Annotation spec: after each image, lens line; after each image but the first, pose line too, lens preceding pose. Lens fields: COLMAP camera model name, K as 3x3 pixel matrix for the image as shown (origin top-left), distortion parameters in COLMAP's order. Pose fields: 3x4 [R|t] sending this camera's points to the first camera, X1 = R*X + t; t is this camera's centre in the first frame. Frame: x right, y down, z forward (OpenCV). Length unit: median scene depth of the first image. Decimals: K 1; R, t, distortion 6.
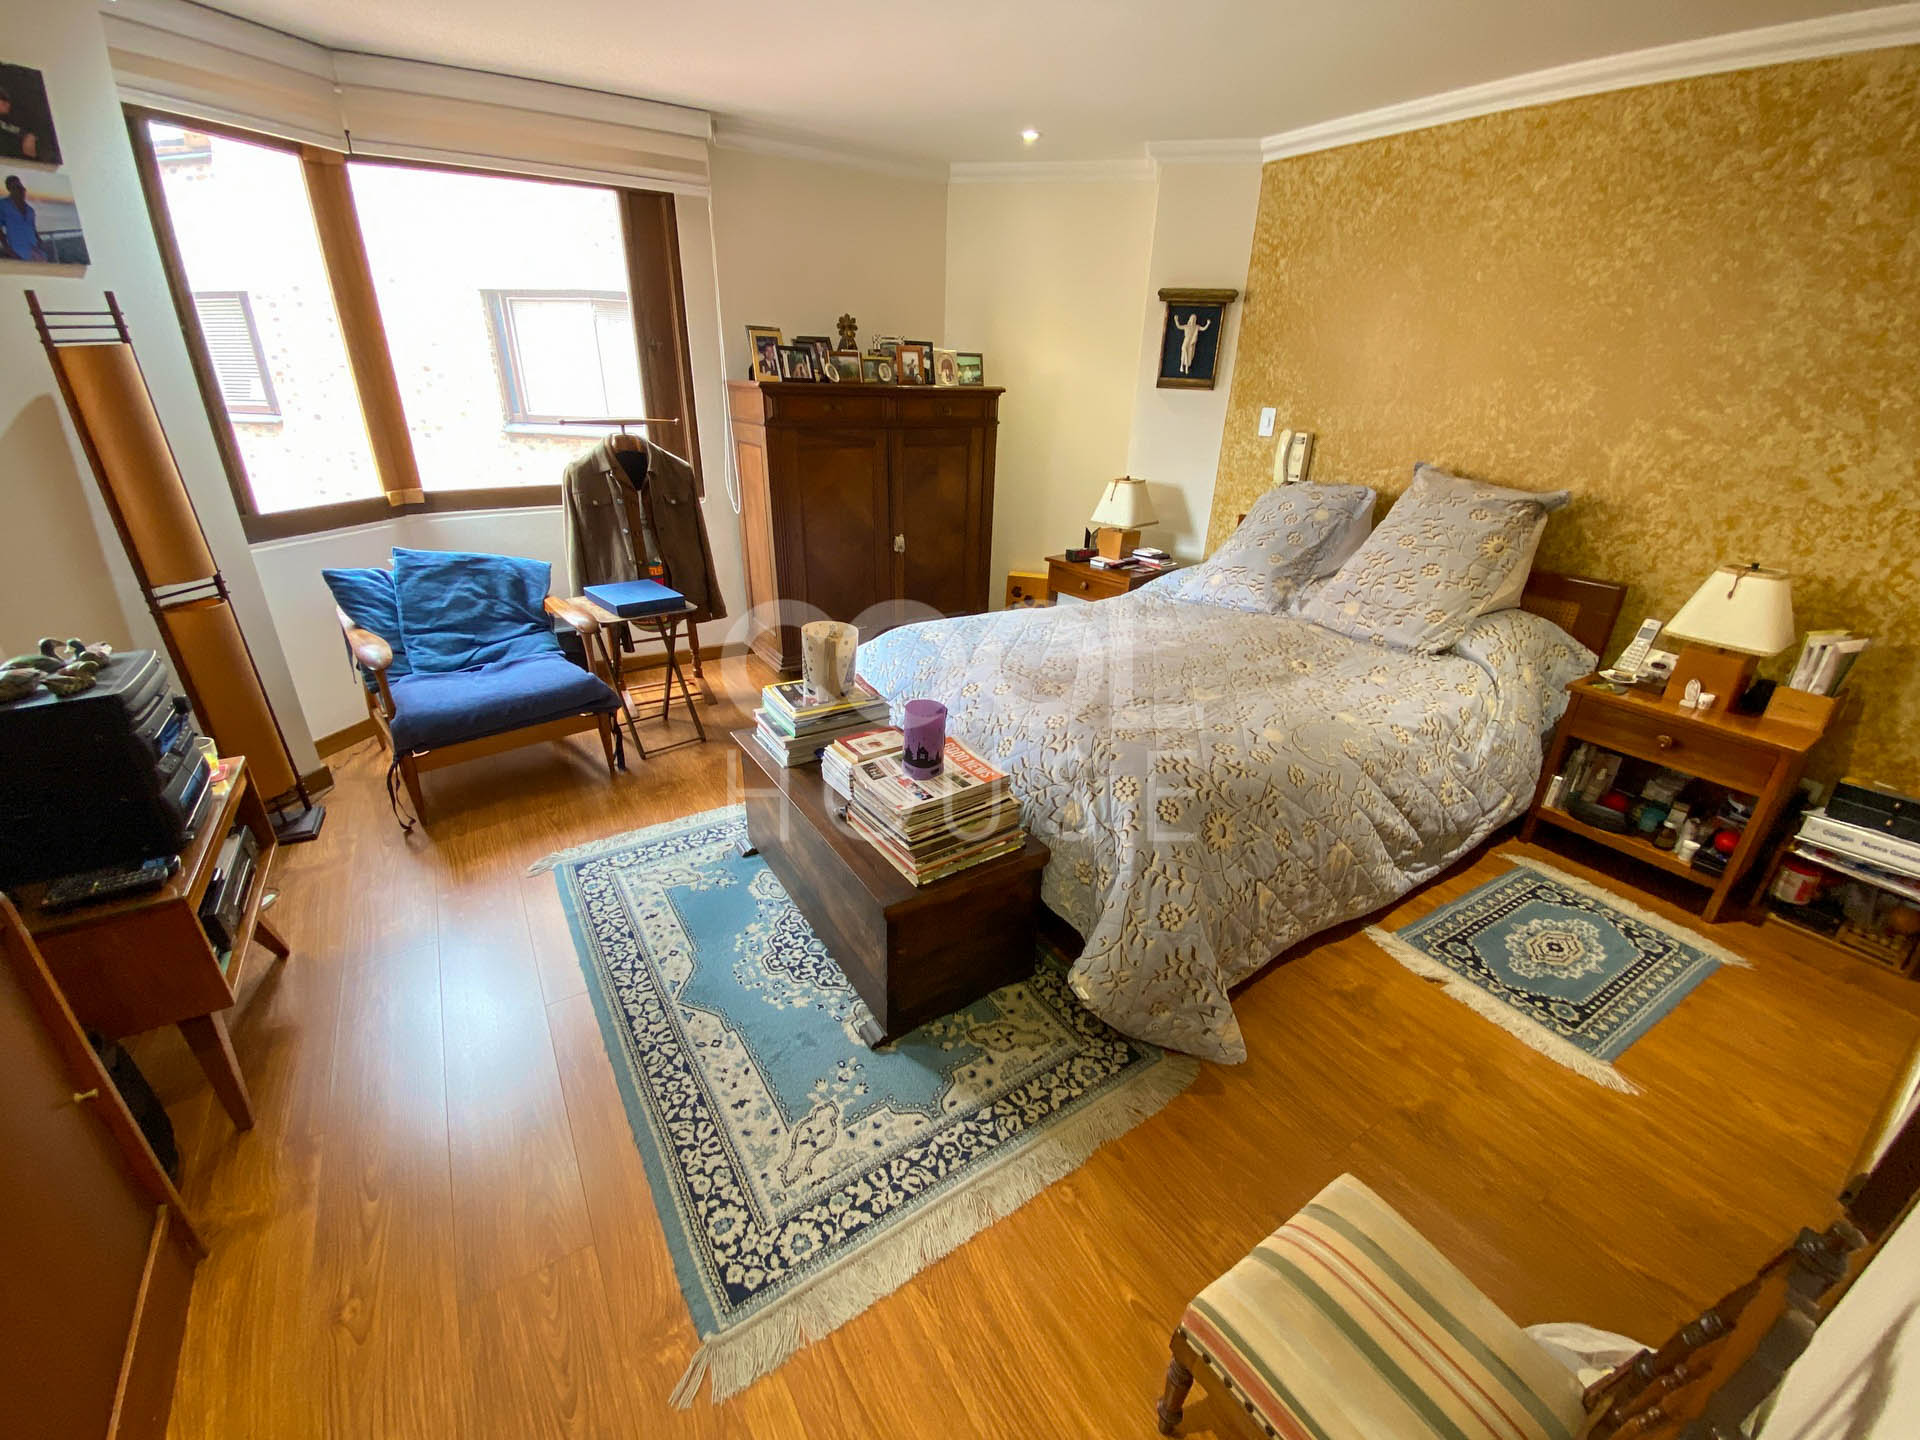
lens RADIAL K [[785.2, 0, 960.0], [0, 785.2, 720.0], [0, 0, 1]] dist [-0.000924, -0.011654]
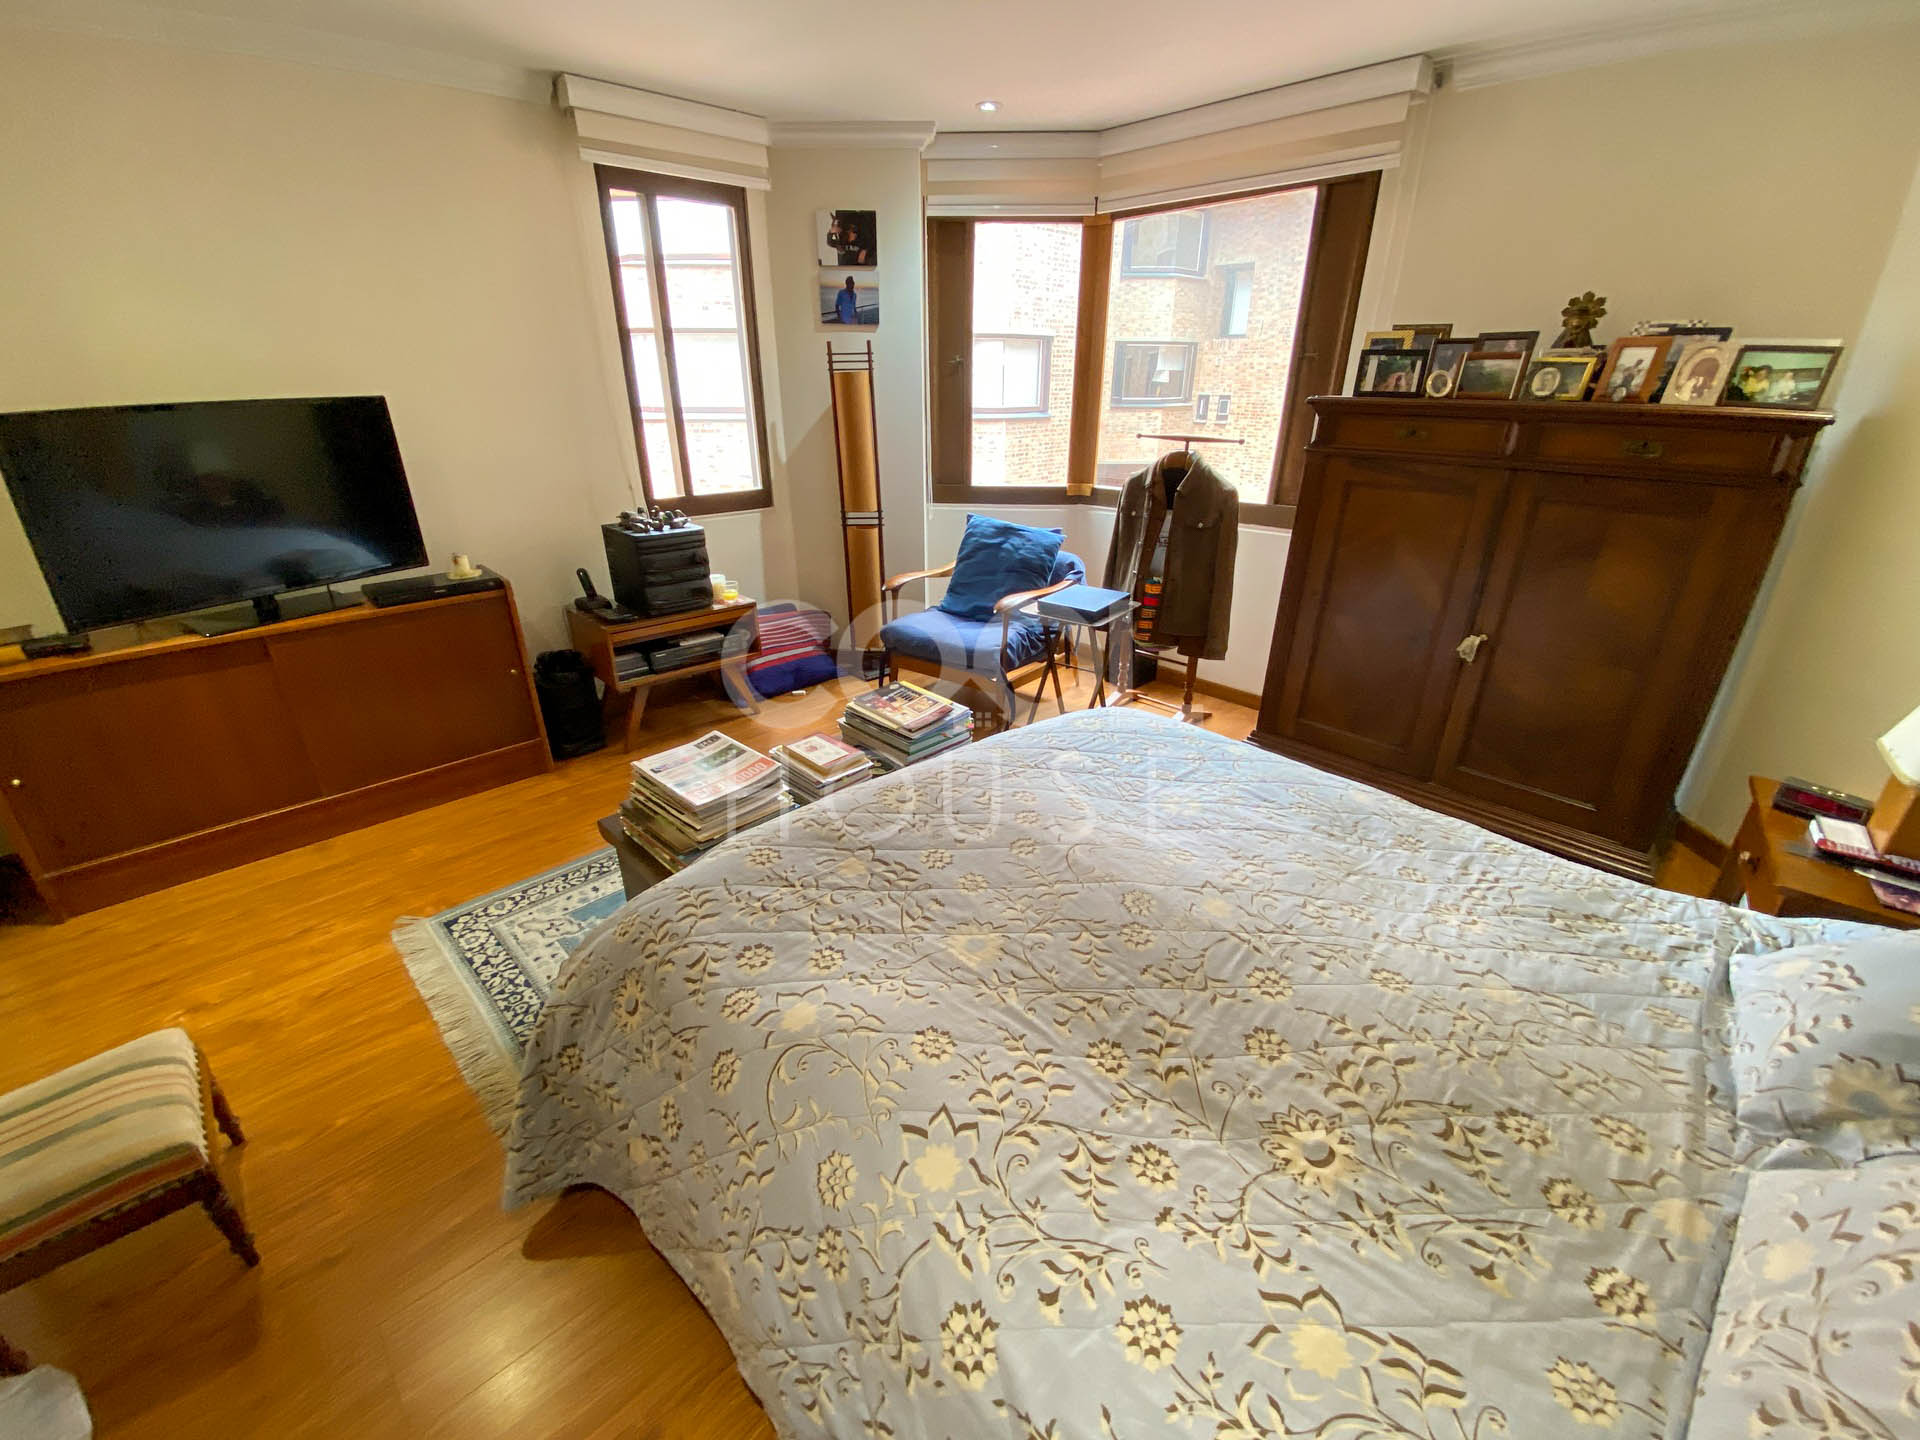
lens RADIAL K [[771.5, 0, 957.2], [0, 771.5, 726.6], [0, 0, 1]] dist [0.000956, -0.012963]
pose [[0.192751, 0.377256, -0.905828, 0.512777], [-0.391727, 0.875972, 0.281467, -0.217970], [0.899665, 0.300585, 0.316626, 0.532452]]
